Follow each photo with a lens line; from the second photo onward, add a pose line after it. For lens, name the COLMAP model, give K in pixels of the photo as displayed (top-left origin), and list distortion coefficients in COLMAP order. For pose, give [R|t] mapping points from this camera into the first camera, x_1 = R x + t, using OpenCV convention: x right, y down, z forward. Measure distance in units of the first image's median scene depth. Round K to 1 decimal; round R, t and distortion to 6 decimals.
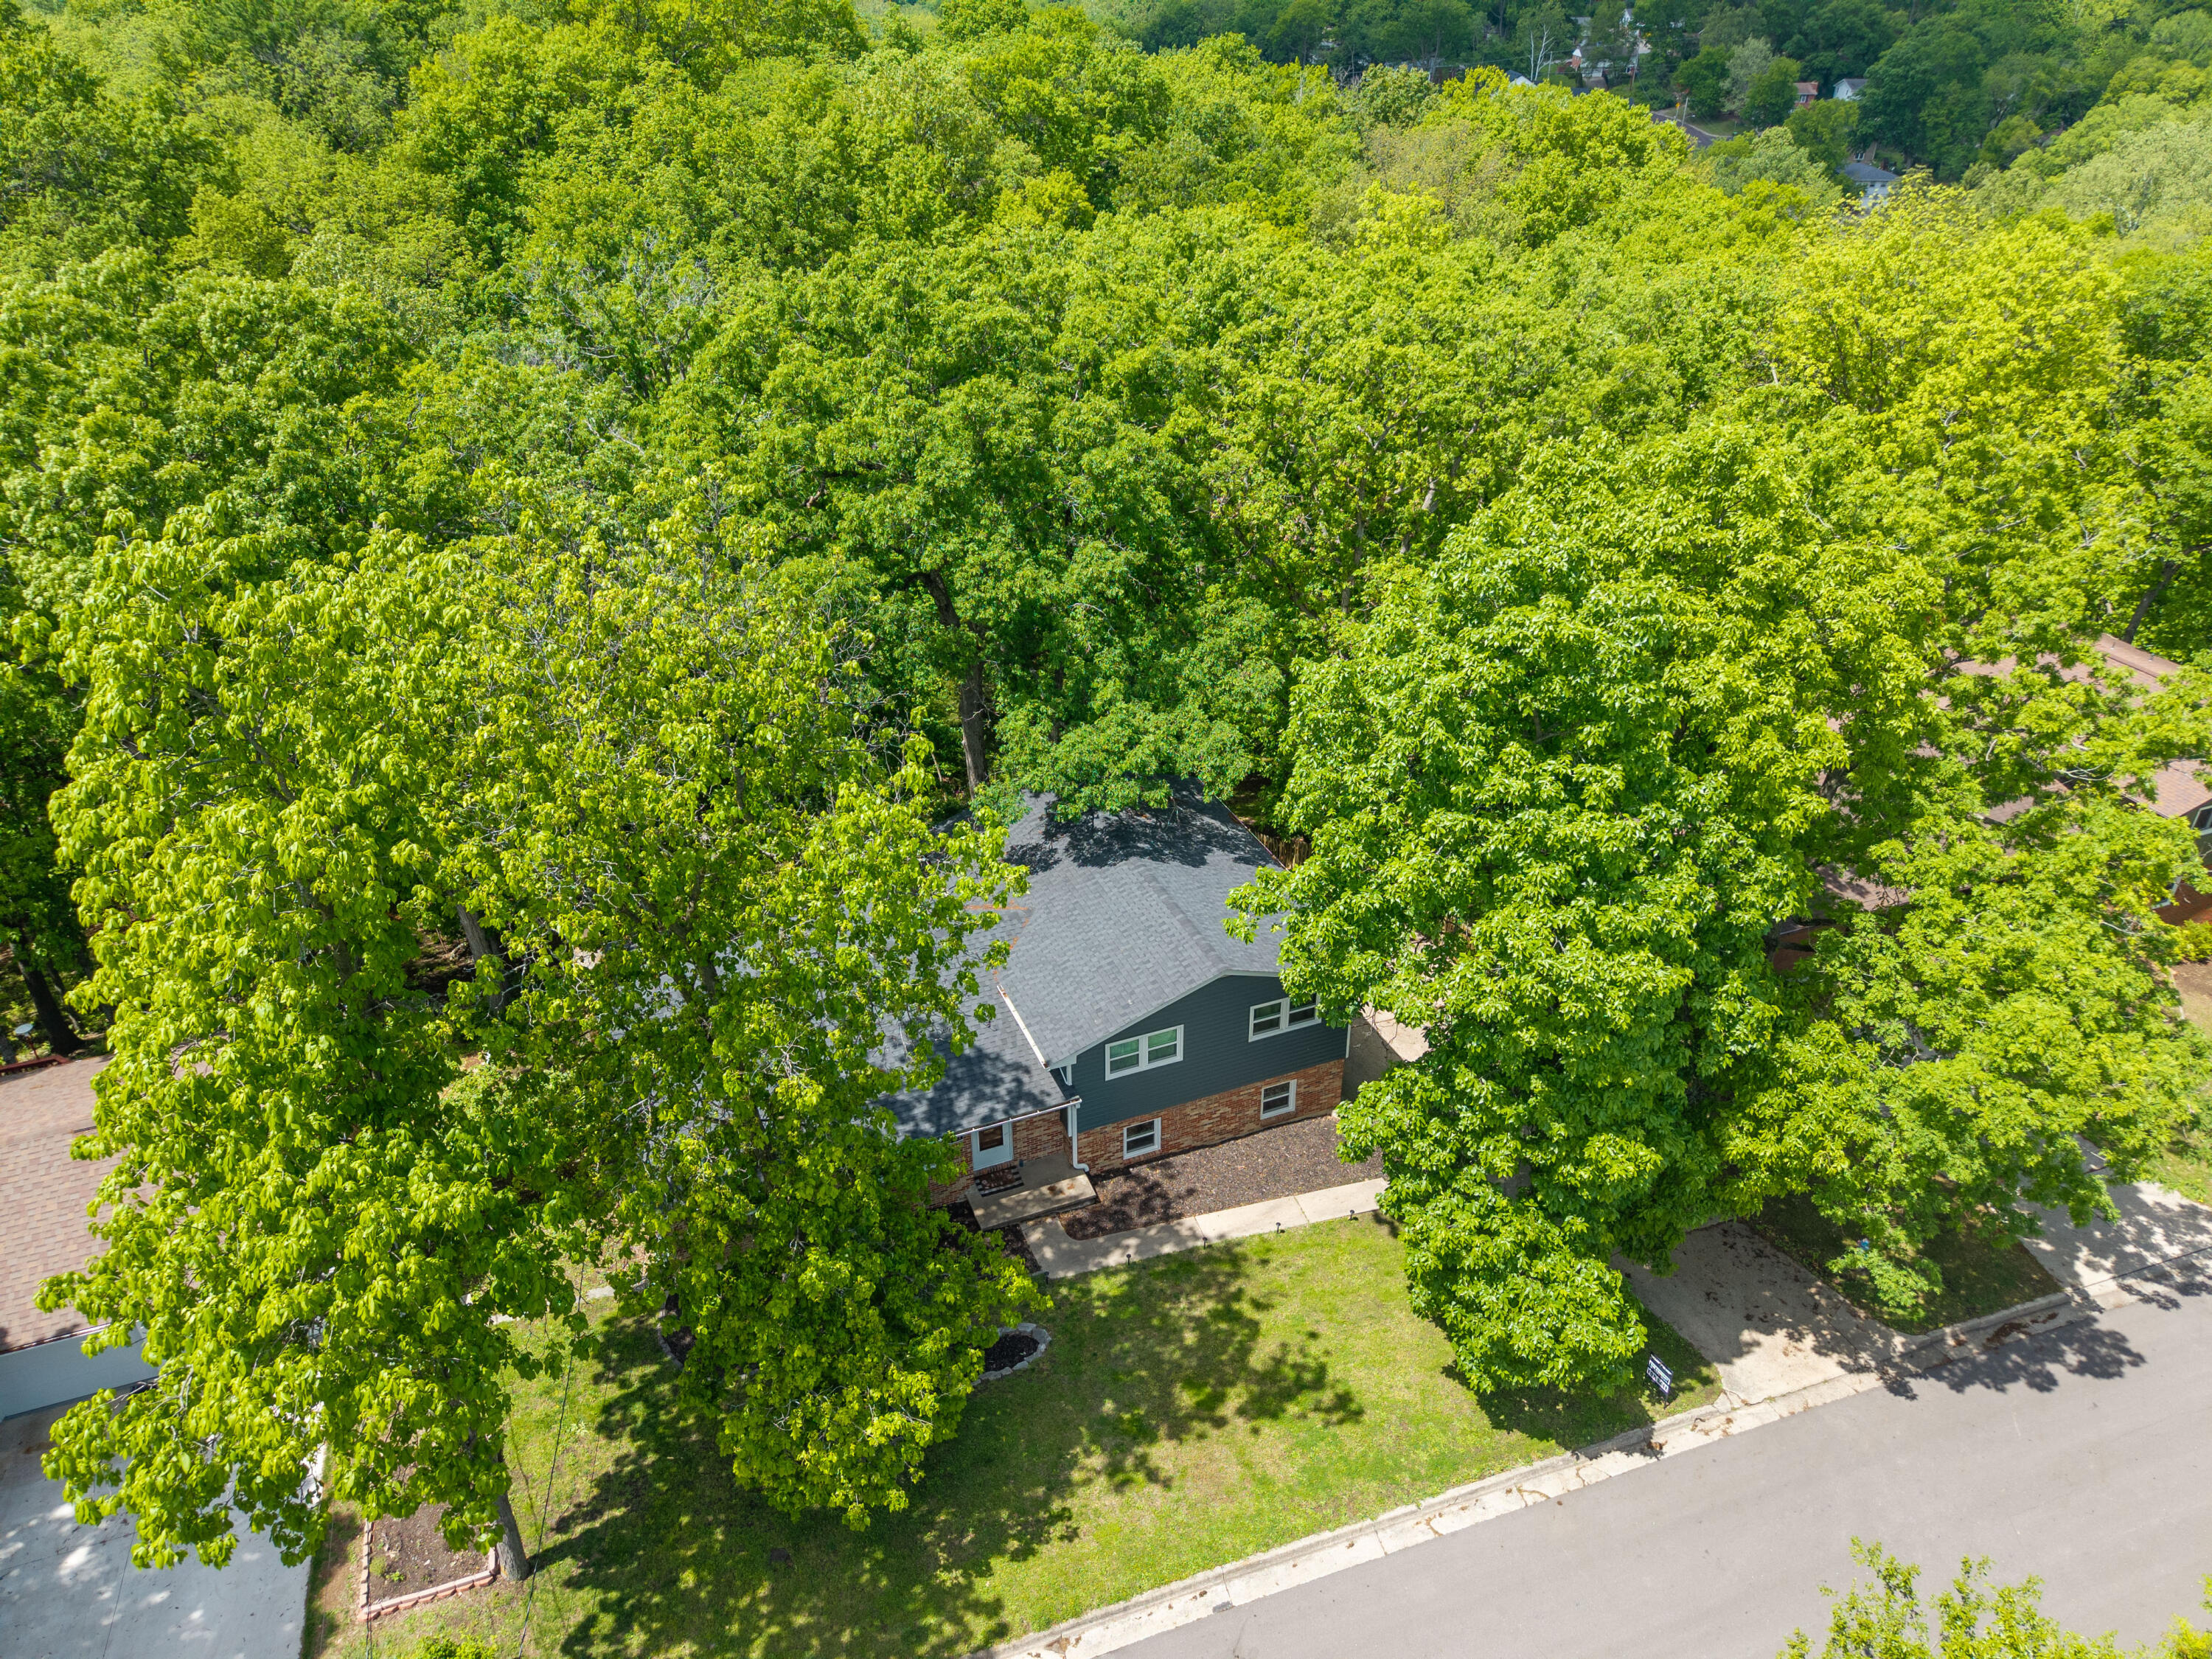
lens RADIAL K [[1480.5, 0, 1123.6], [0, 1480.5, 827.0], [0, 0, 1]] dist [0.027000, -0.025525]
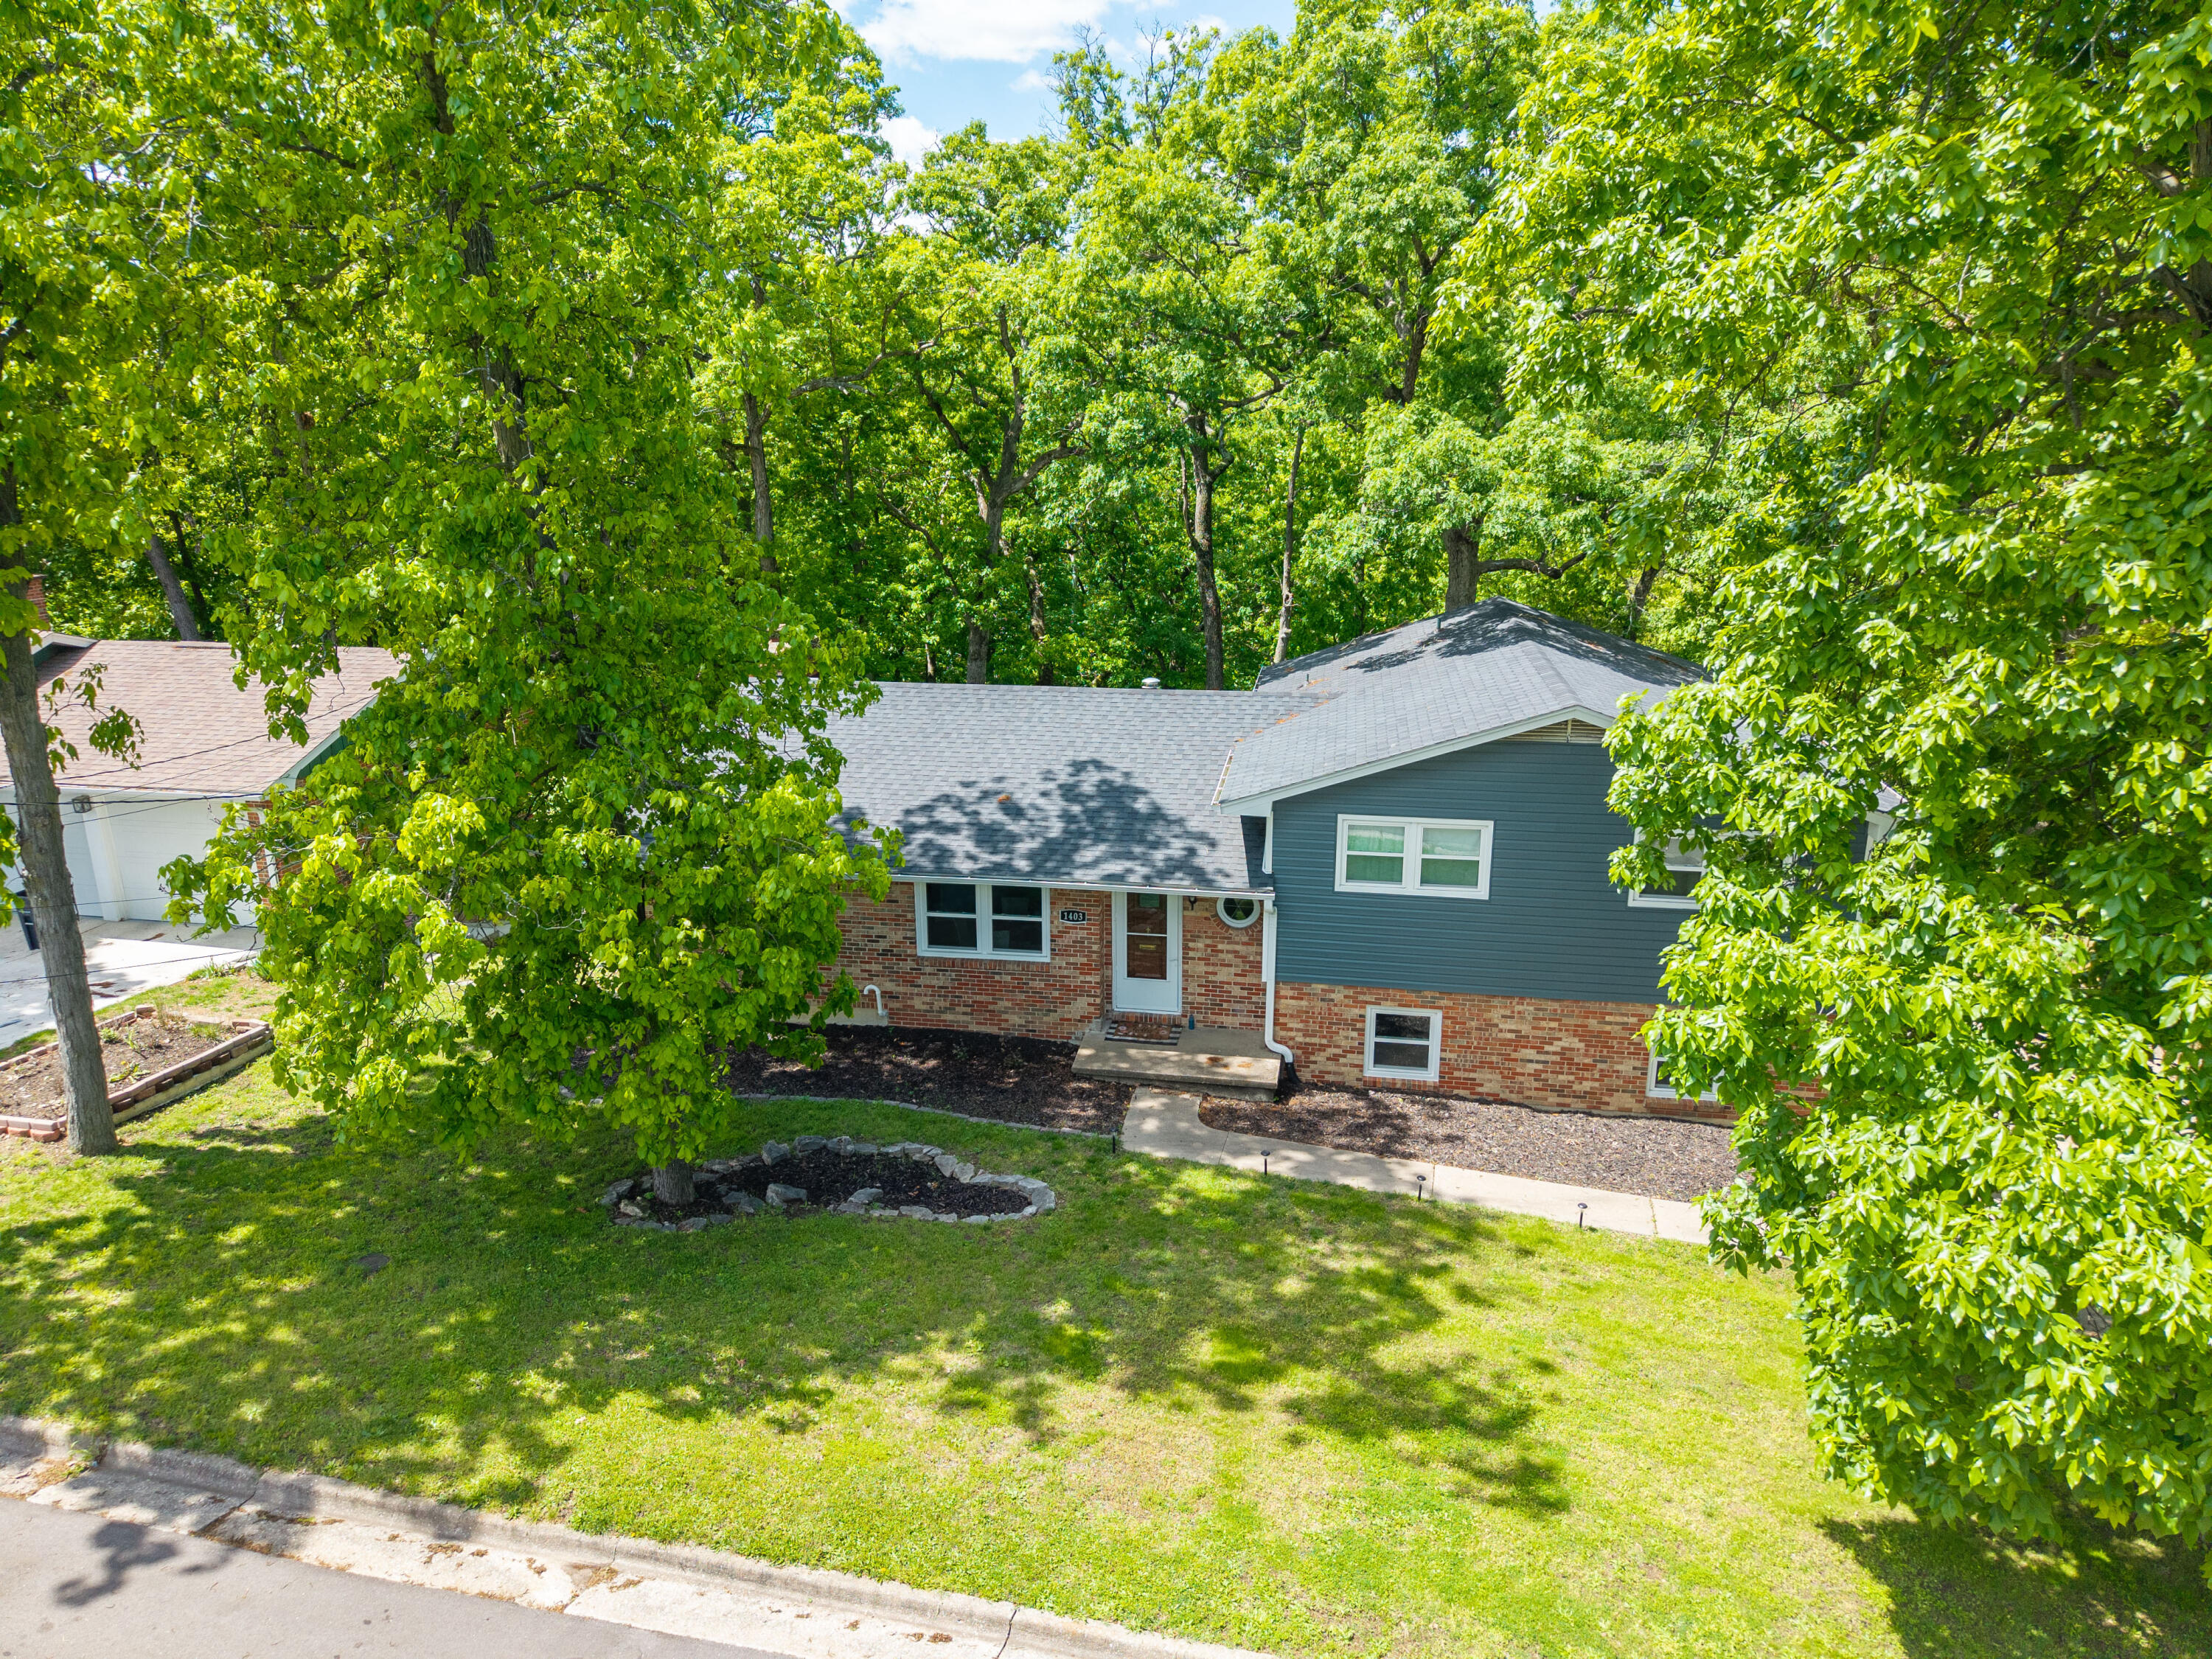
lens RADIAL K [[1480.5, 0, 1108.9], [0, 1480.5, 813.6], [0, 0, 1]] dist [0.027000, -0.025525]
pose [[0.849398, 0.133585, -0.510567, 0.236113], [-0.266228, 0.943777, -0.195977, 0.324155], [0.455682, 0.302390, 0.837206, 0.536449]]
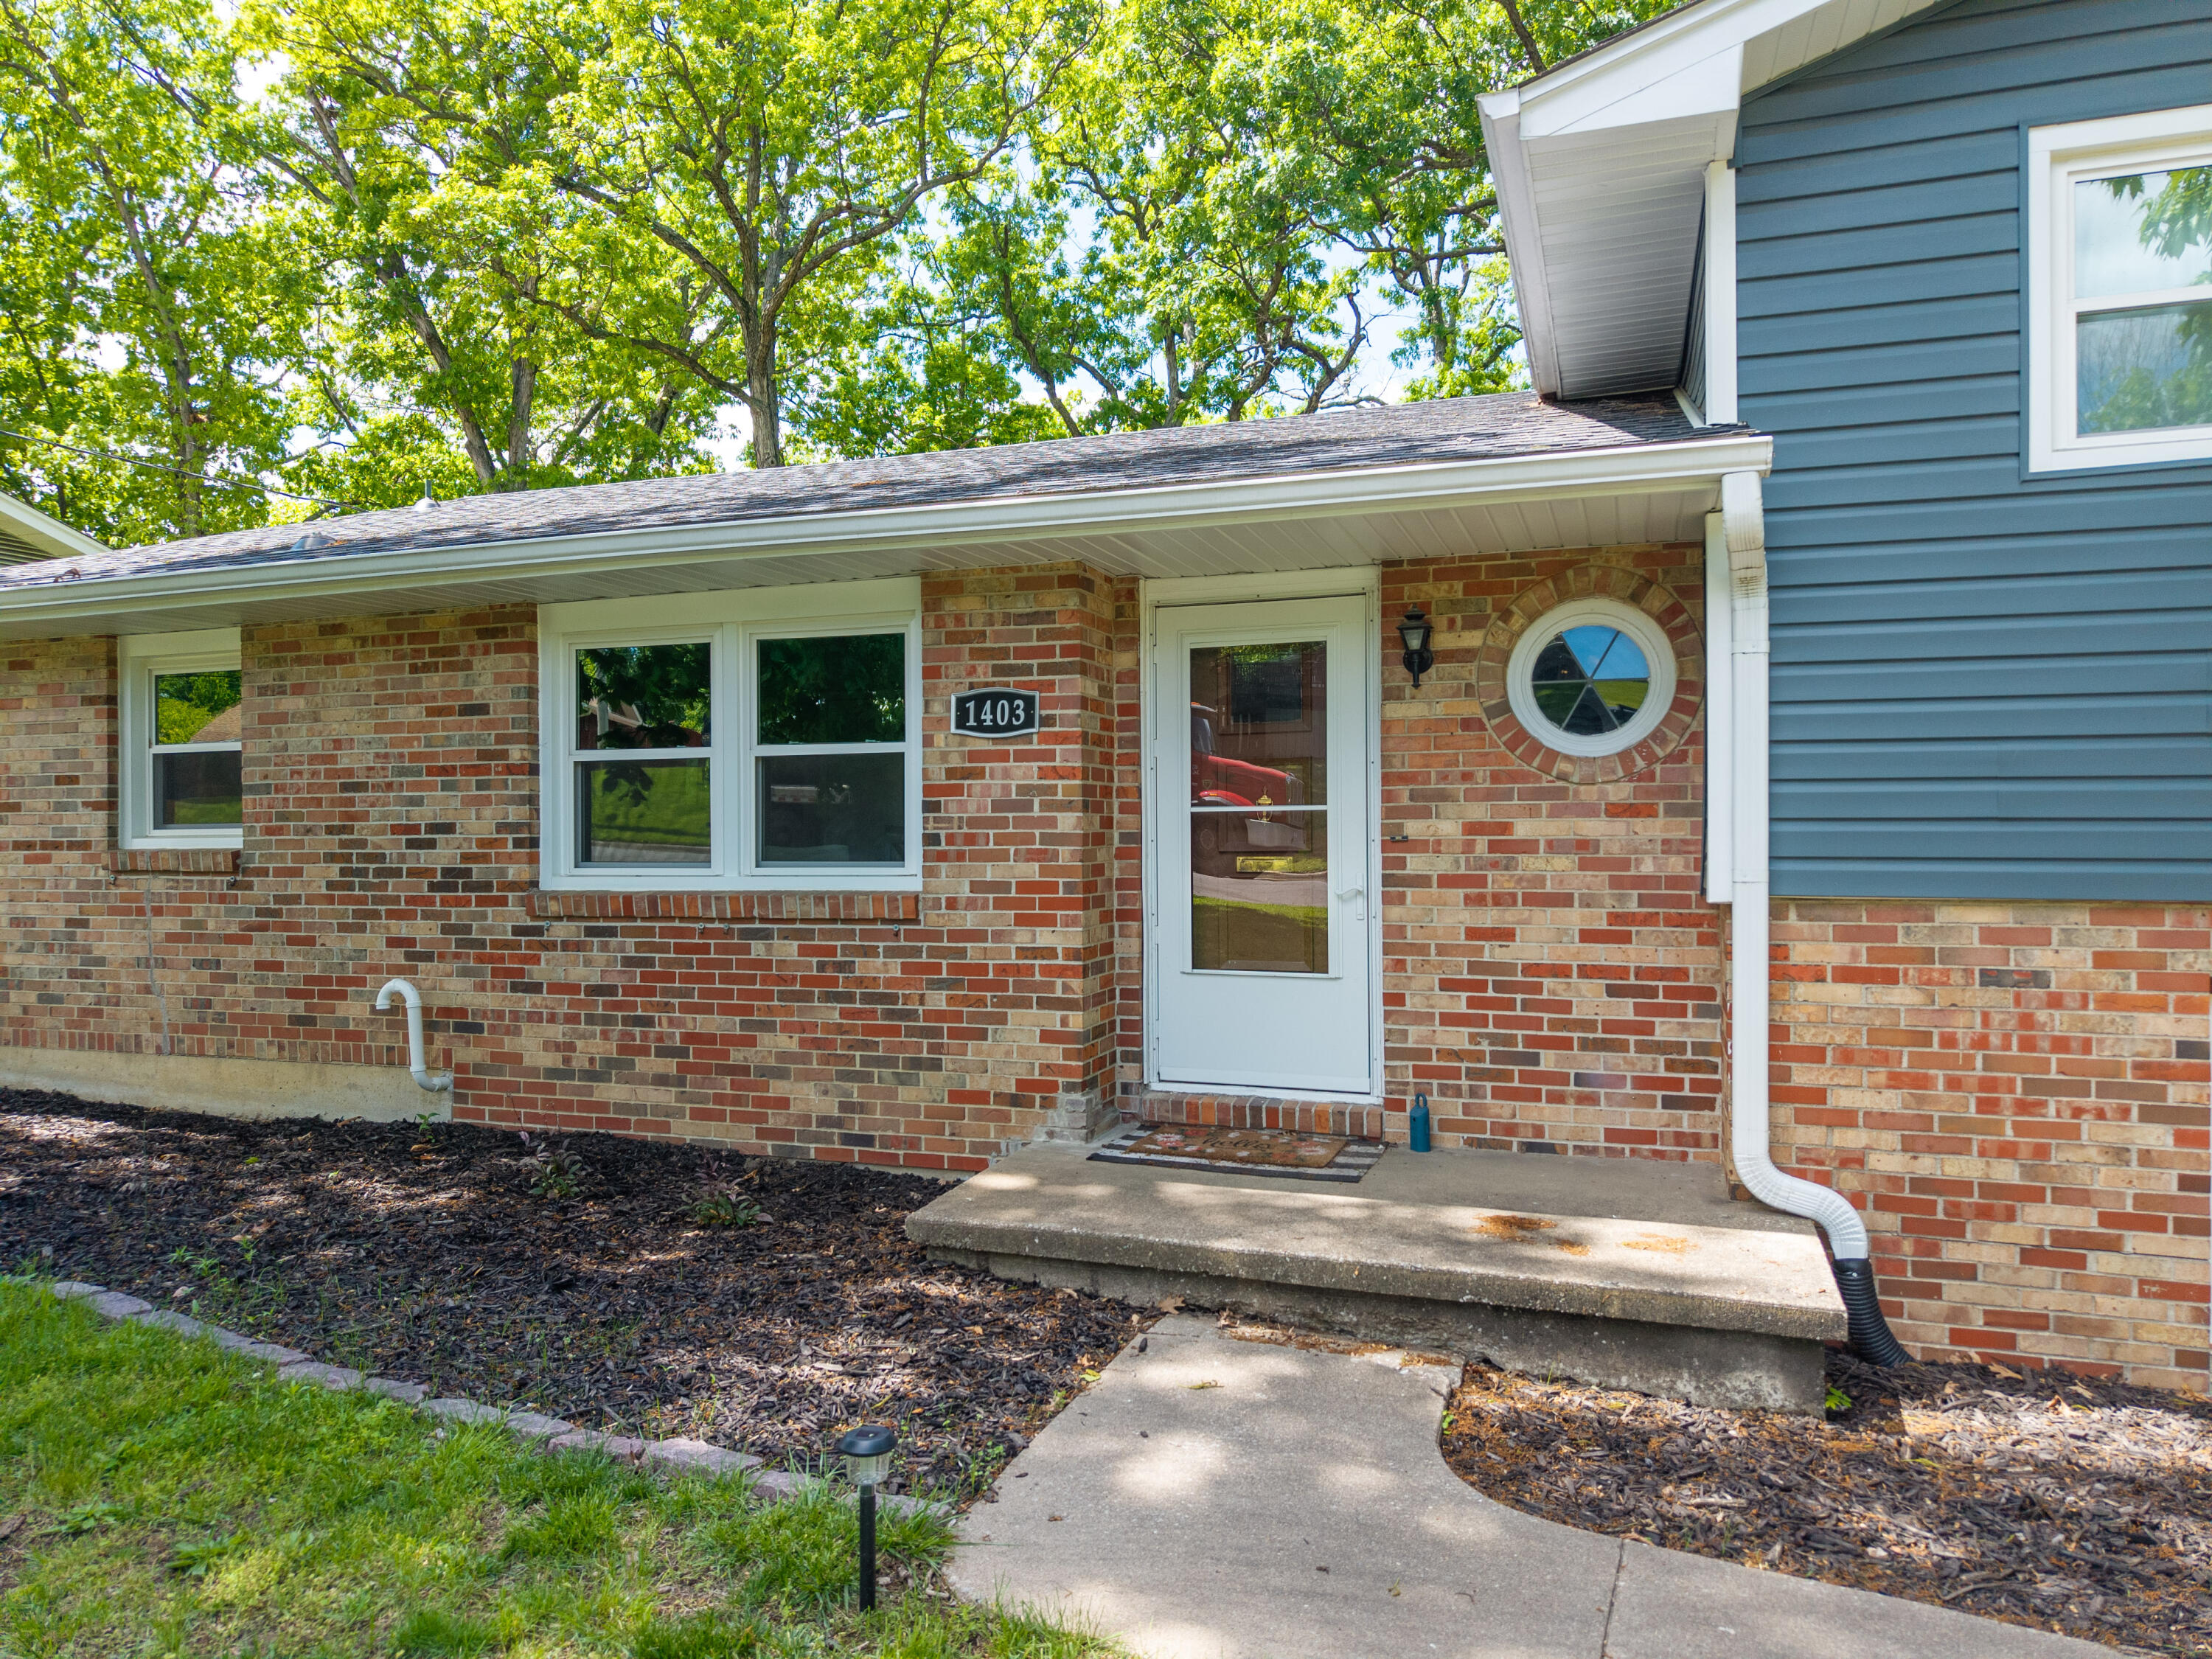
lens RADIAL K [[1480.5, 0, 1105.7], [0, 1480.5, 832.6], [0, 0, 1]] dist [0.027000, -0.025525]
pose [[0.747633, -0.007643, -0.664068, 0.016896], [-0.335169, 0.858902, -0.387232, 0.324843], [0.573329, 0.512082, 0.639582, 1.016342]]
